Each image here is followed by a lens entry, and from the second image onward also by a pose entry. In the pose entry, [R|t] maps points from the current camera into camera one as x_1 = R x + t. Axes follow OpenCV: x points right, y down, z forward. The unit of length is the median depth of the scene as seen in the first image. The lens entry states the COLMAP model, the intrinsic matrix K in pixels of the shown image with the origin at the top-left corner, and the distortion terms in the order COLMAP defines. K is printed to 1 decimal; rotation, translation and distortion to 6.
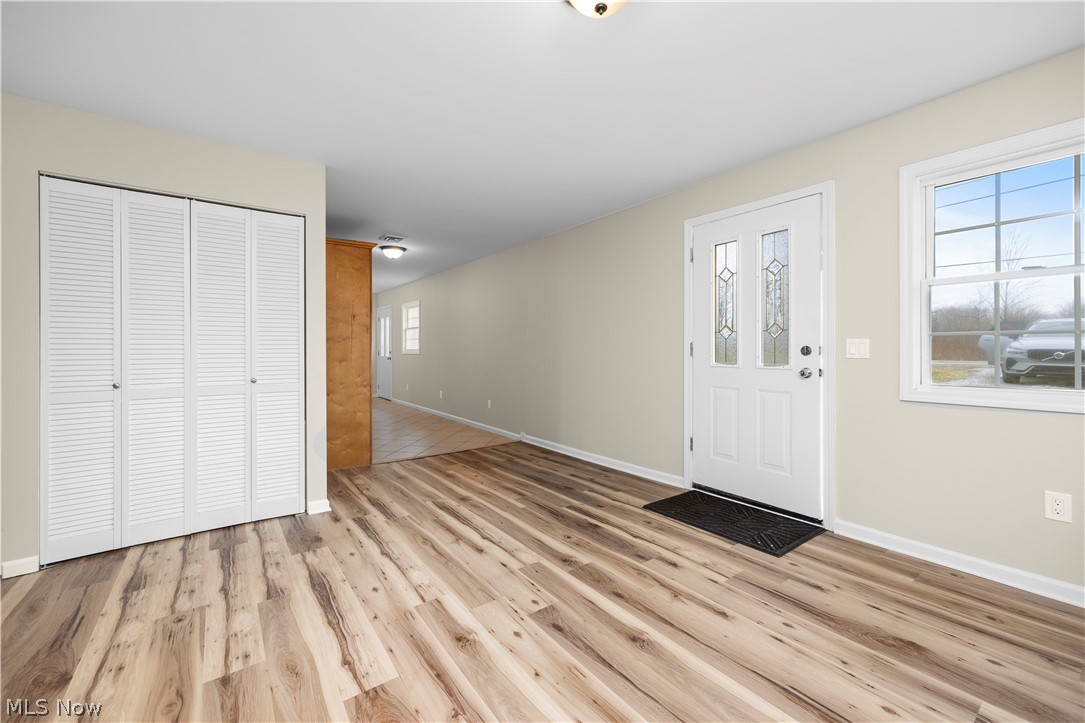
lens RADIAL K [[432.0, 0, 547.9], [0, 432.0, 341.6], [0, 0, 1]] dist [0.003522, -0.001558]
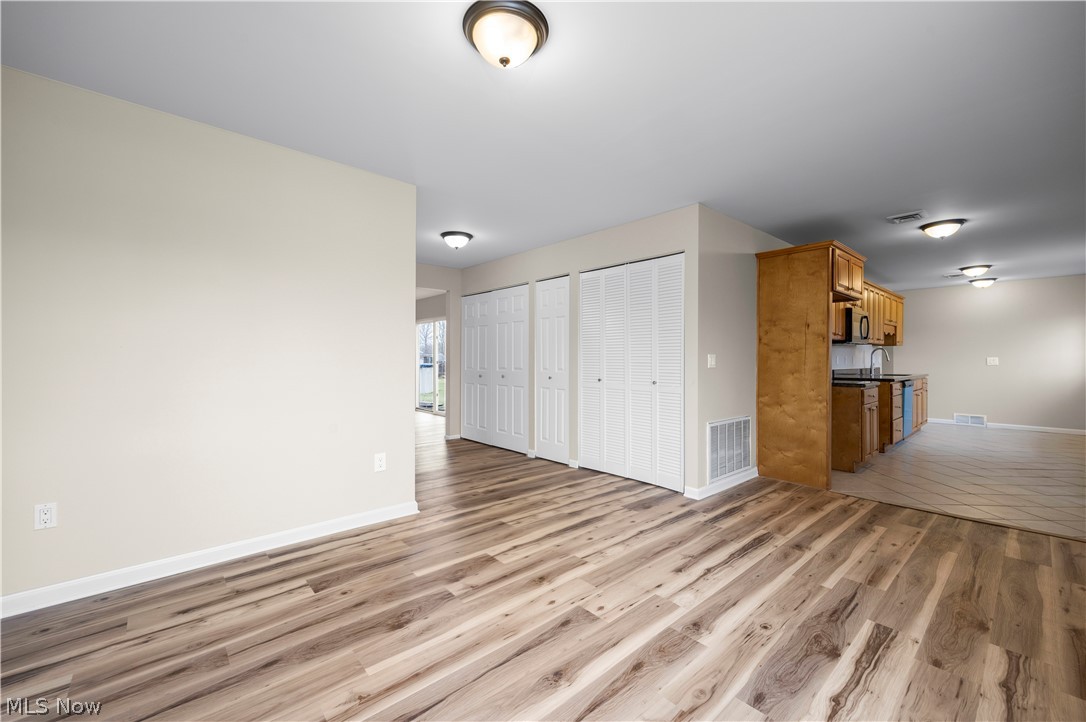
lens RADIAL K [[432.4, 0, 541.6], [0, 432.4, 364.8], [0, 0, 1]] dist [0.003522, -0.001558]
pose [[0.078402, 0.015277, -0.996805, 0.770369], [0.016130, 0.999732, 0.016590, 0.003140], [0.996791, -0.017380, 0.078134, 0.622818]]
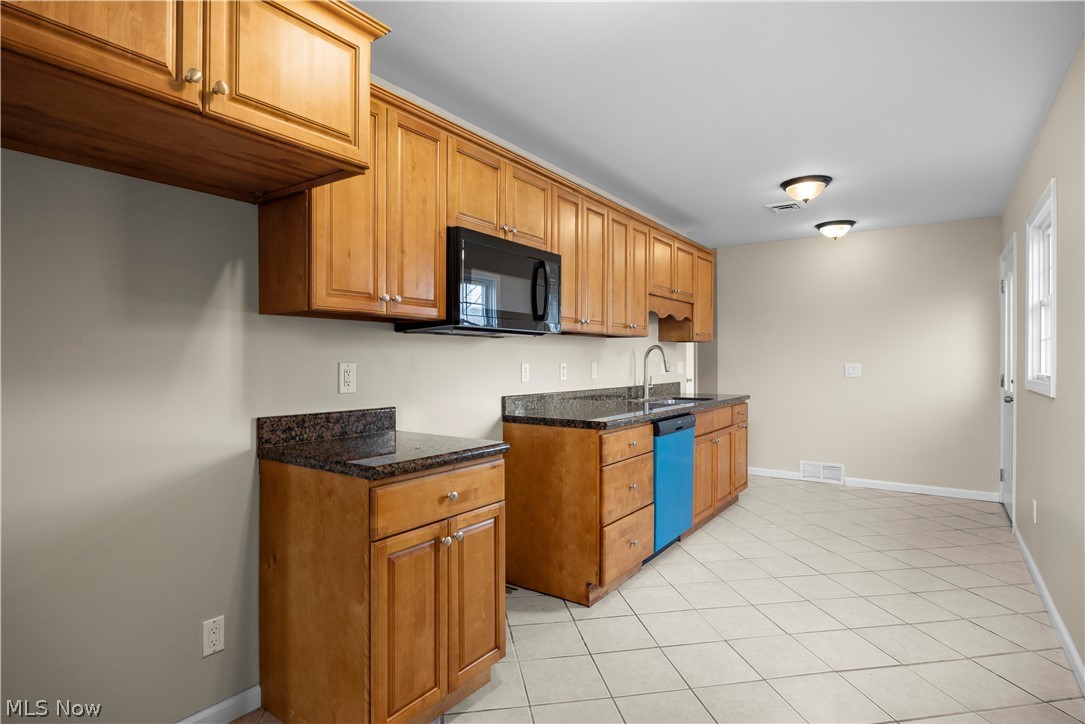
lens RADIAL K [[560.3, 0, 534.8], [0, 560.3, 365.7], [0, 0, 1]] dist [-0.015415, -0.001269]
pose [[0.303320, 0.015490, -0.952763, -0.316286], [0.010246, 0.999757, 0.019516, 0.003135], [0.952834, -0.015682, 0.303087, 2.193105]]
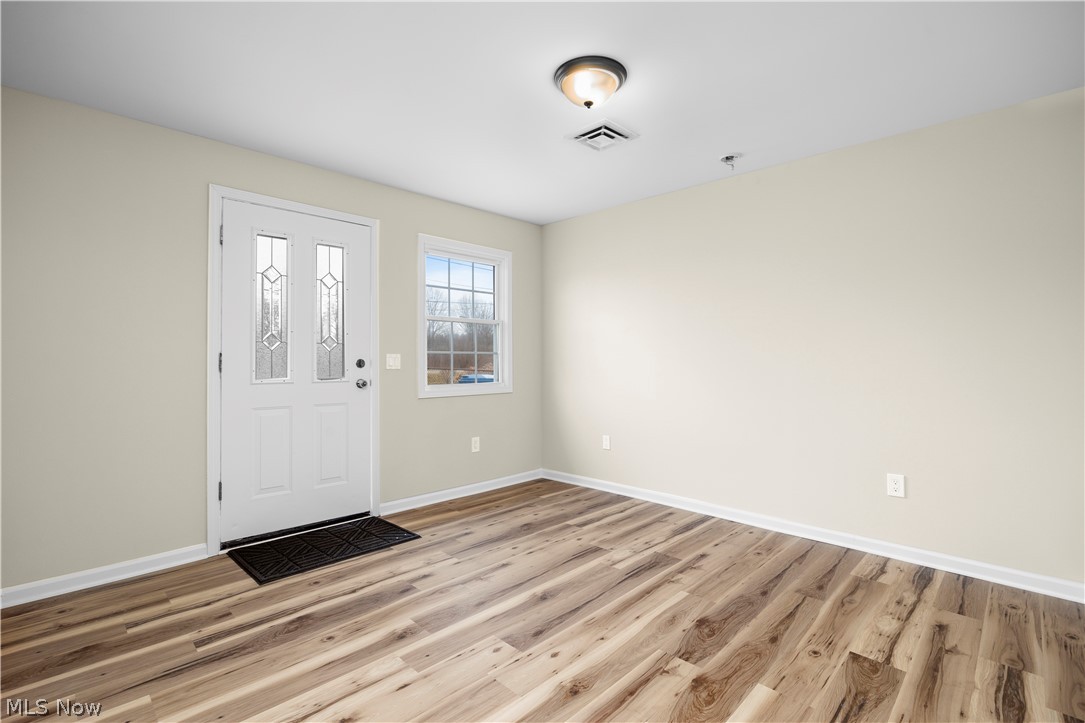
lens RADIAL K [[485.2, 0, 539.6], [0, 485.2, 352.0], [0, 0, 1]] dist [-0.012594, 0.001356]
pose [[-0.137287, 0.021399, 0.990300, -0.810213], [-0.017842, 0.999551, -0.024073, 0.014593], [-0.990371, -0.020974, -0.136844, 0.837140]]
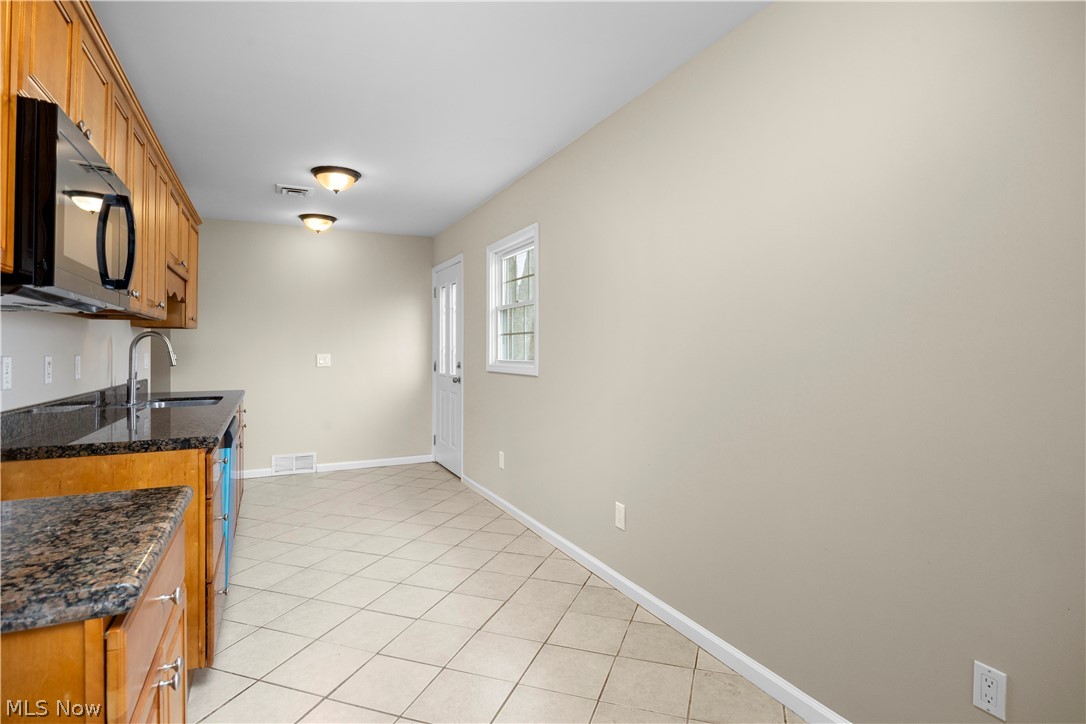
lens RADIAL K [[560.9, 0, 542.1], [0, 560.9, 346.9], [0, 0, 1]] dist [-0.015415, -0.001269]
pose [[0.982571, 0.002285, -0.185875, -0.750458], [-0.000798, 0.999967, 0.008076, 0.002463], [0.185887, -0.007787, 0.982540, 1.941798]]
